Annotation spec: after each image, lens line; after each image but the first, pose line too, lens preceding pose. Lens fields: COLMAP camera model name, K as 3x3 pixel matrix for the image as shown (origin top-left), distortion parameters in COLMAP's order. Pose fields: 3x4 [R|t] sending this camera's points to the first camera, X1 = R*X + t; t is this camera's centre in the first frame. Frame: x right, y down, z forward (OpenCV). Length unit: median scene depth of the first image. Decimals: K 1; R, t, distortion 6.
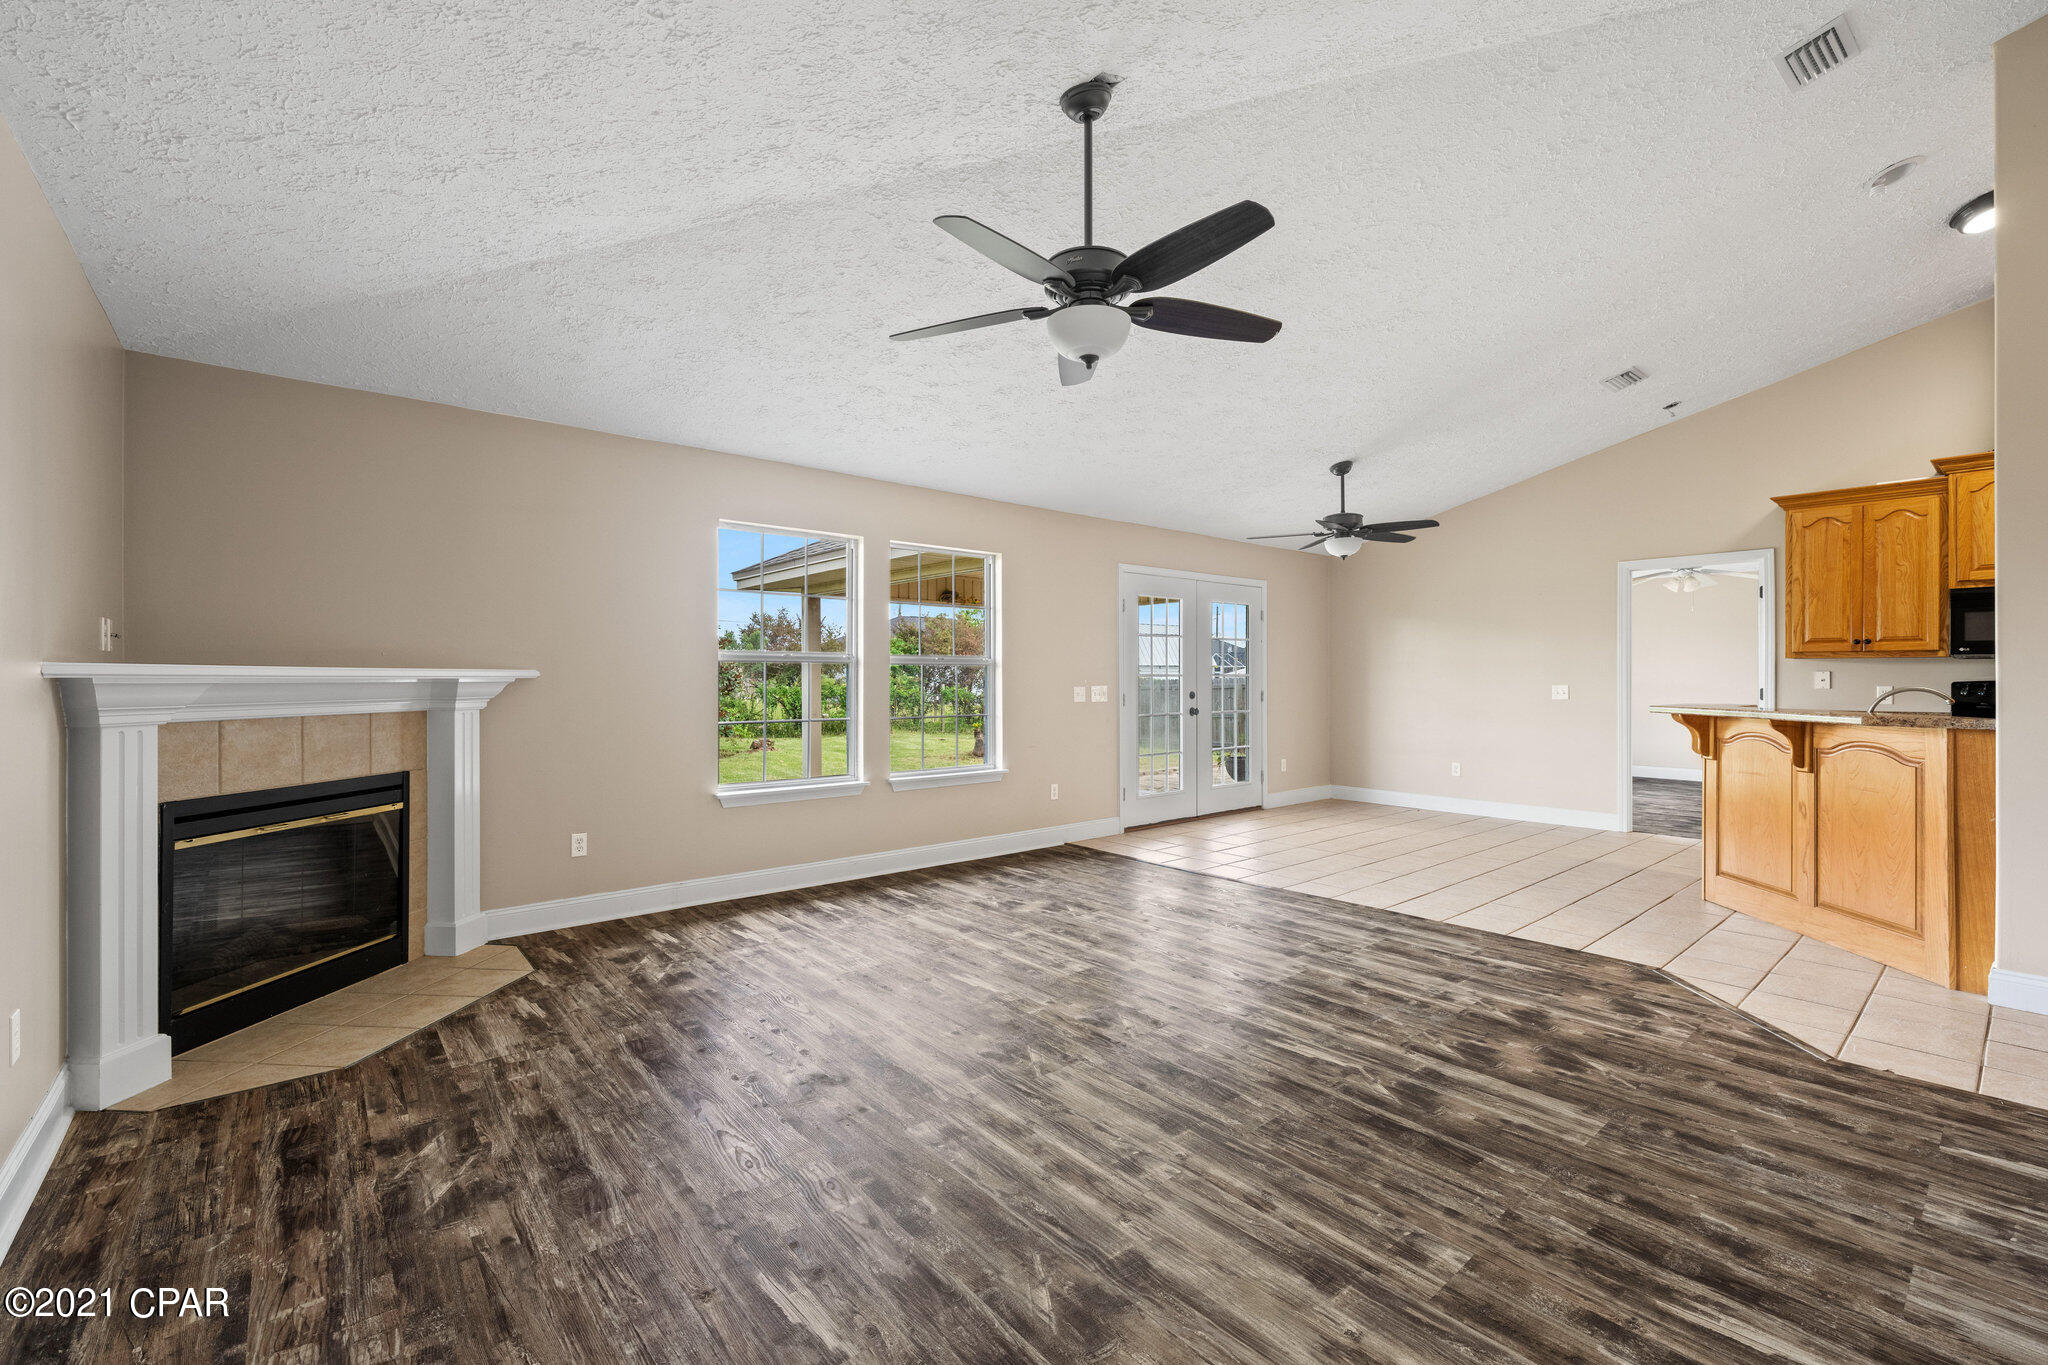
lens RADIAL K [[849.4, 0, 1027.4], [0, 849.4, 682.0], [0, 0, 1]] dist [-0.000351, -0.000290]
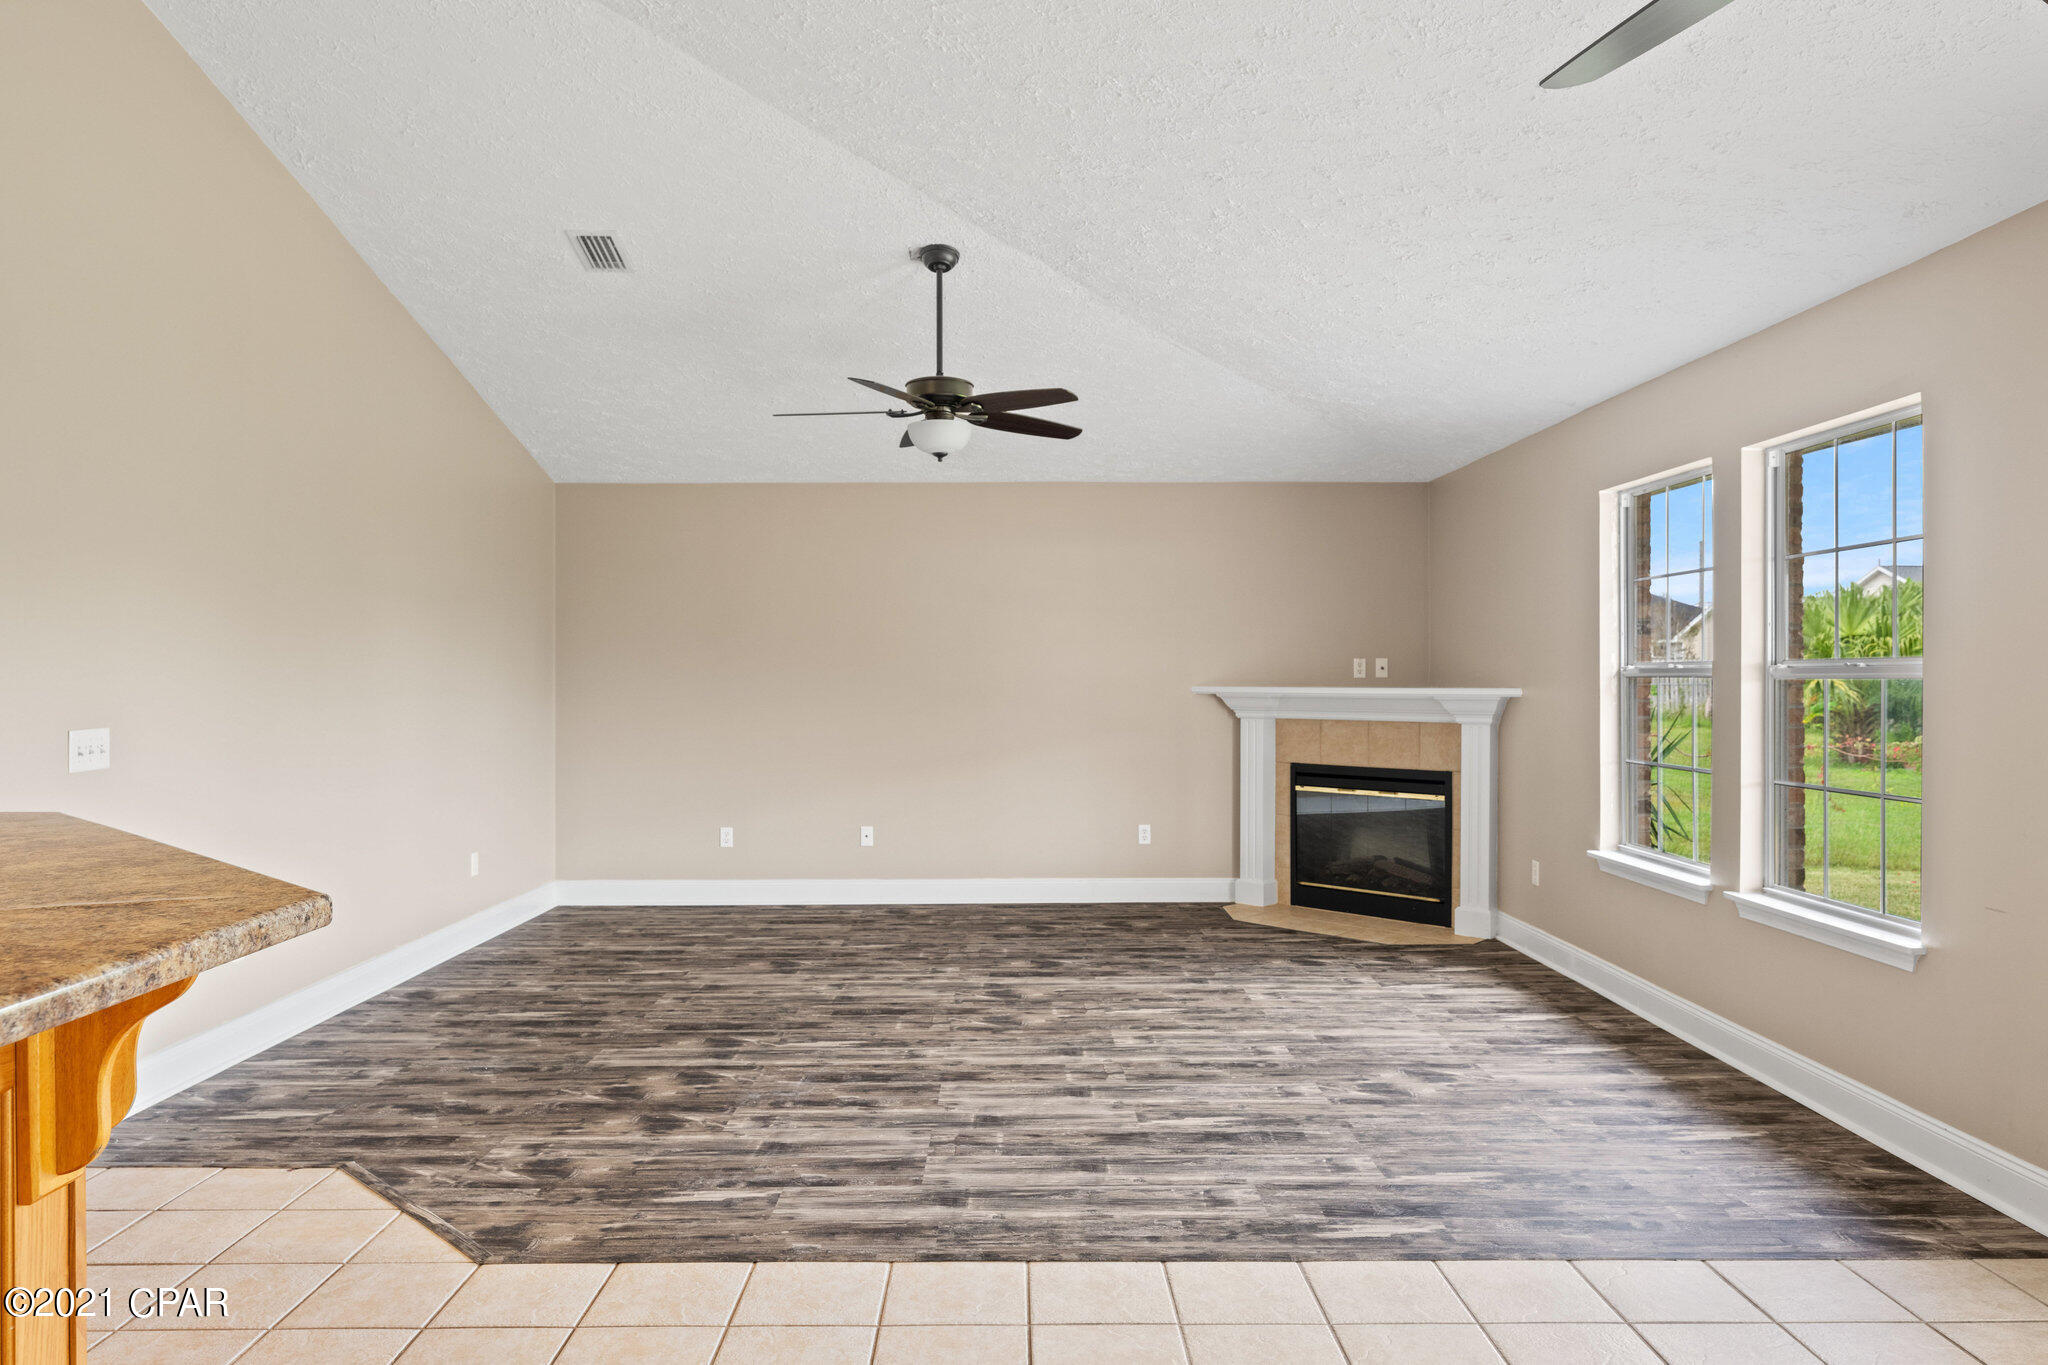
lens RADIAL K [[1363.2, 0, 1051.7], [0, 1363.2, 677.1], [0, 0, 1]] dist [0.007525, 0.000148]
pose [[-0.620589, -0.000942, -0.784135, 1.224409], [-0.003997, 0.999990, 0.001962, -0.034403], [0.784126, 0.004352, -0.620587, 1.855230]]
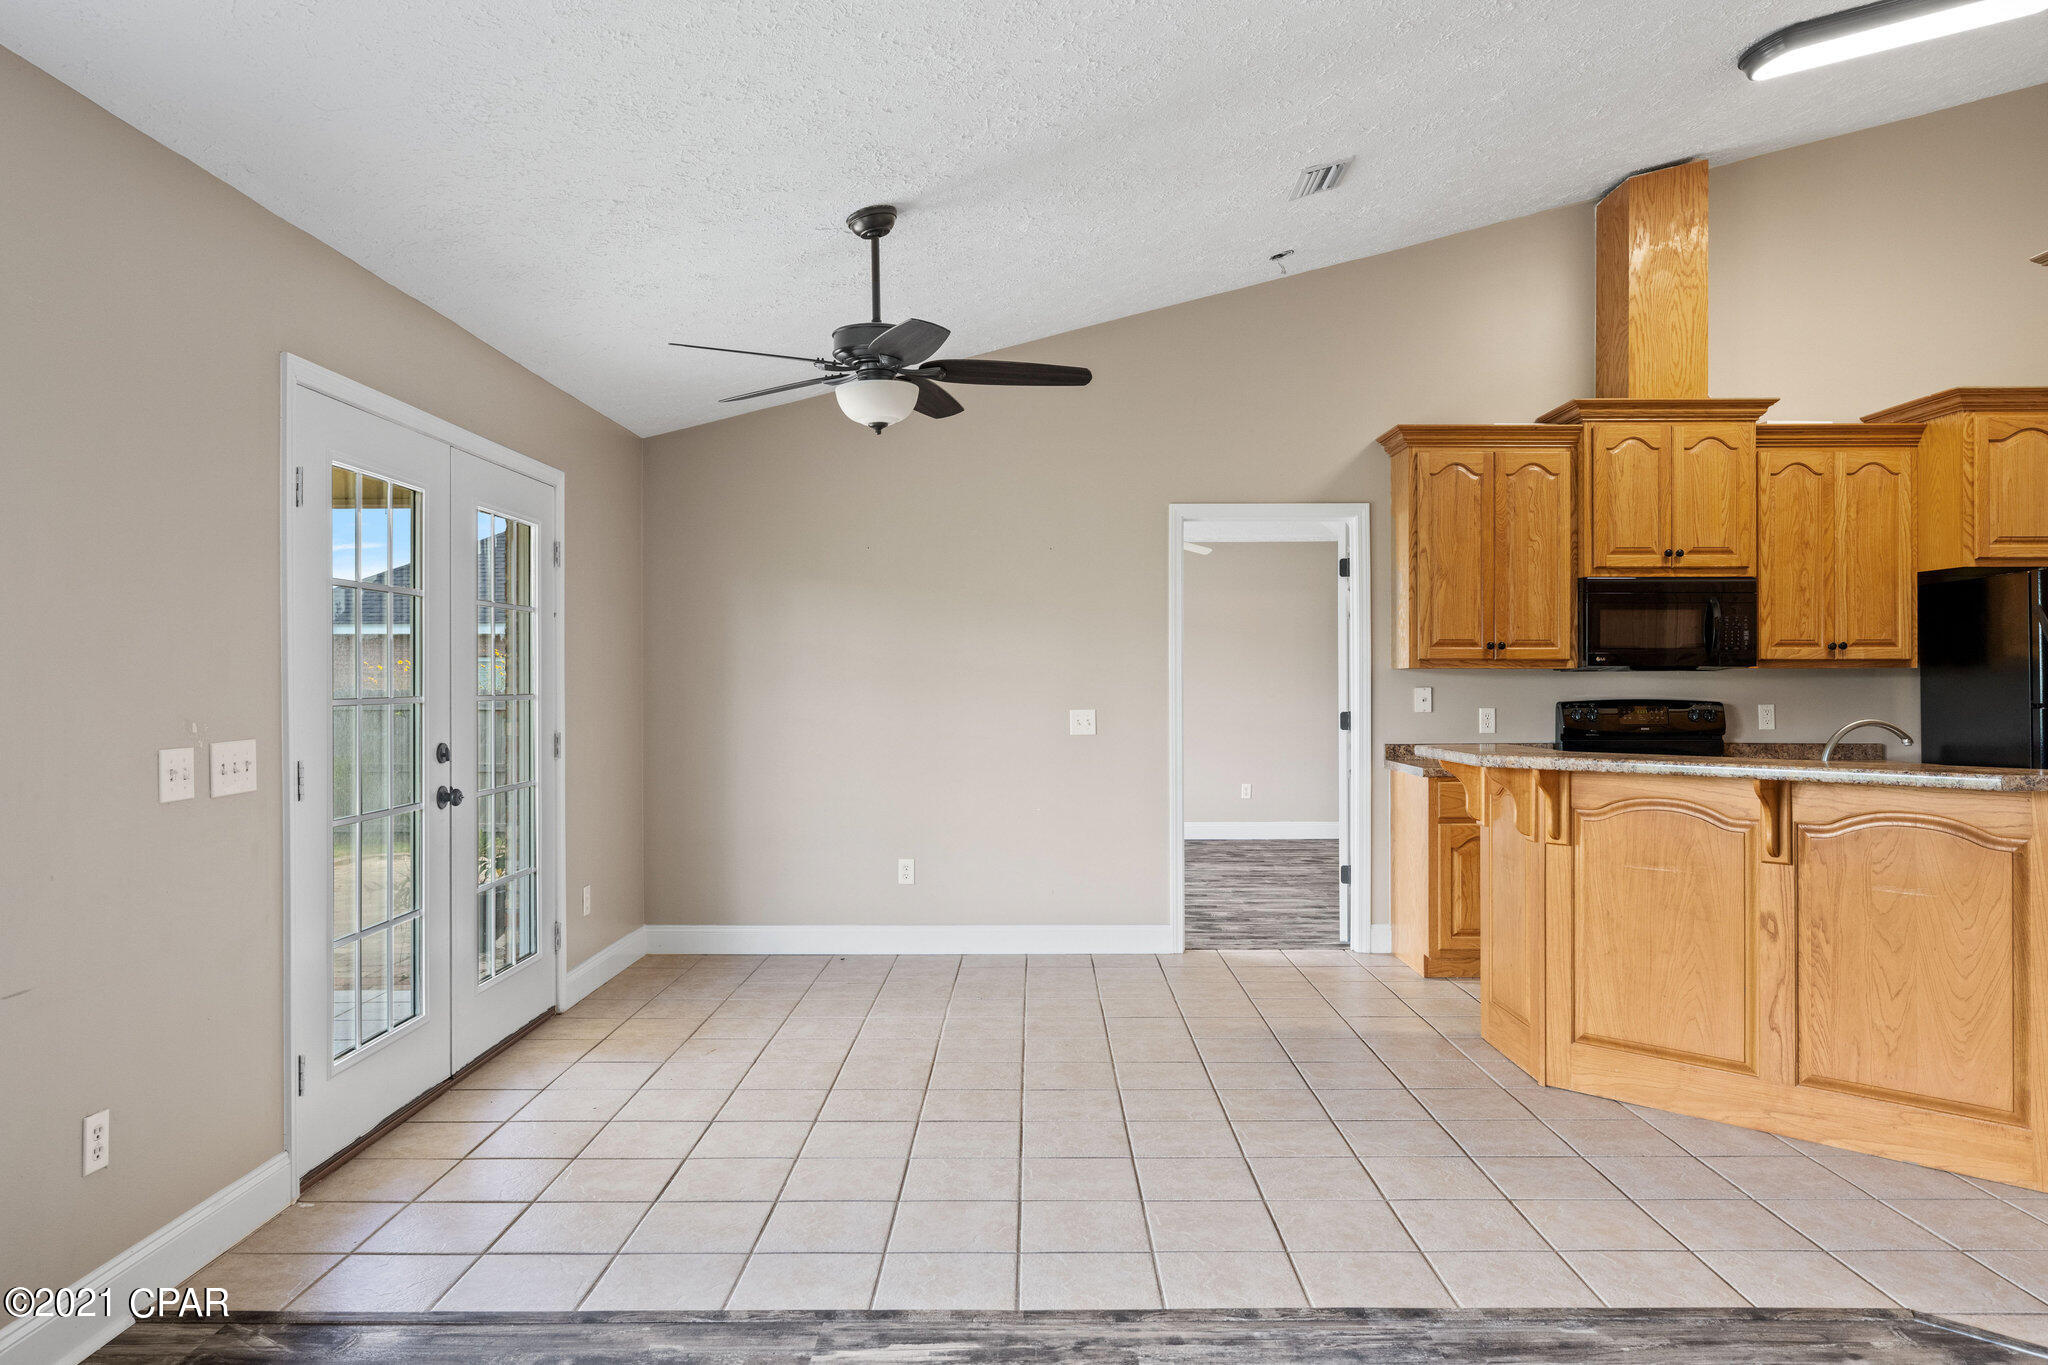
lens RADIAL K [[1349.5, 0, 1024.5], [0, 1349.5, 680.4], [0, 0, 1]] dist [-0.004882, 0.001034]
pose [[0.651625, -0.000933, 0.758541, -0.183531], [0.005153, 0.999982, -0.003197, -0.027388], [-0.758524, 0.005992, 0.651617, 0.898560]]
